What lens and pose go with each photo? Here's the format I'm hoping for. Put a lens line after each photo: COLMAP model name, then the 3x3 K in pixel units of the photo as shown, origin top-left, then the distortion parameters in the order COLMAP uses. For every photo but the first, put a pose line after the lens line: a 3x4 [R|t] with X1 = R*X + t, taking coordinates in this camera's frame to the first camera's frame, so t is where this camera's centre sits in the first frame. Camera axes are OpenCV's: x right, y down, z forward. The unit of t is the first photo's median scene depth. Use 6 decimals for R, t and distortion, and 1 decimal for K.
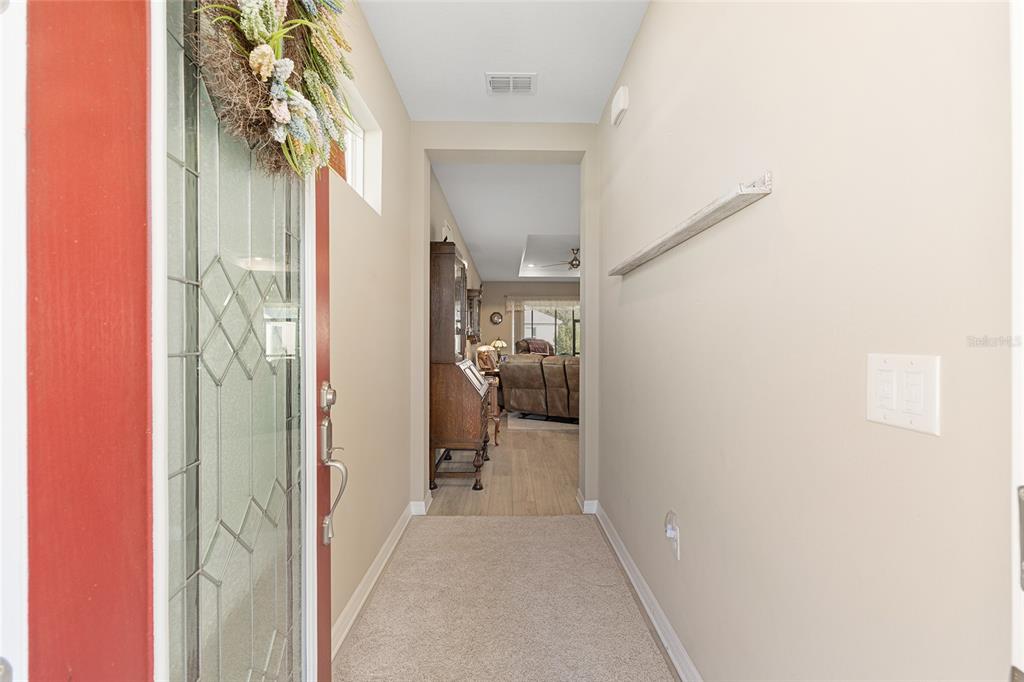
lens RADIAL K [[404.6, 0, 513.6], [0, 404.6, 340.7], [0, 0, 1]] dist [-0.001344, -0.000026]
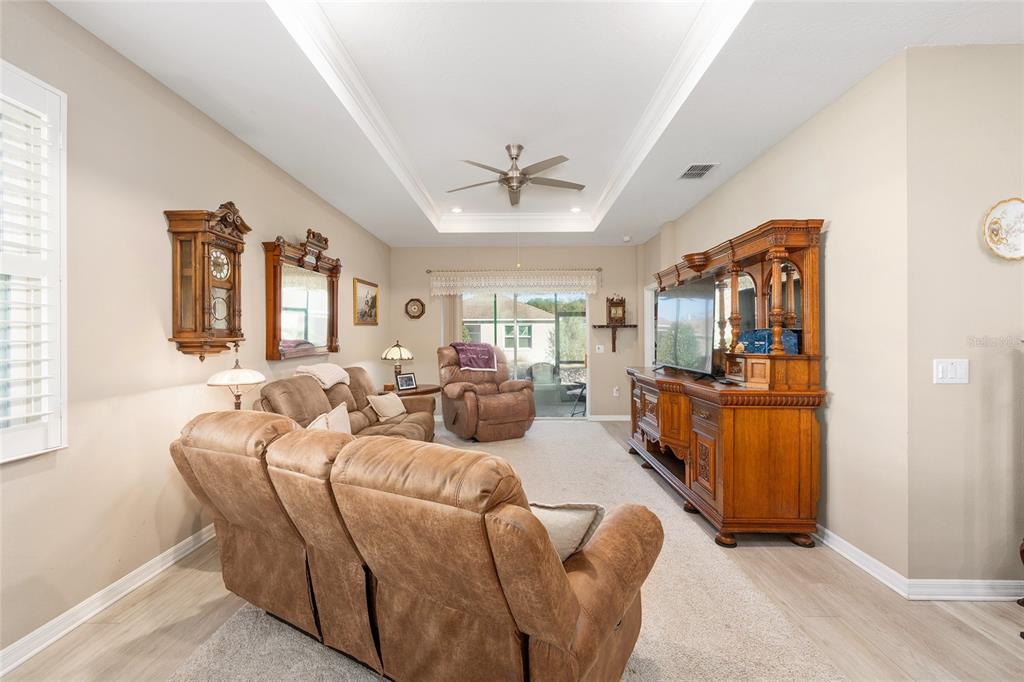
lens RADIAL K [[404.6, 0, 509.9], [0, 404.6, 340.2], [0, 0, 1]] dist [-0.001344, -0.000026]
pose [[0.999226, -0.002134, -0.039285, 0.130950], [0.002116, 0.999998, -0.000509, -0.008817], [0.039286, 0.000425, 0.999228, 0.437256]]
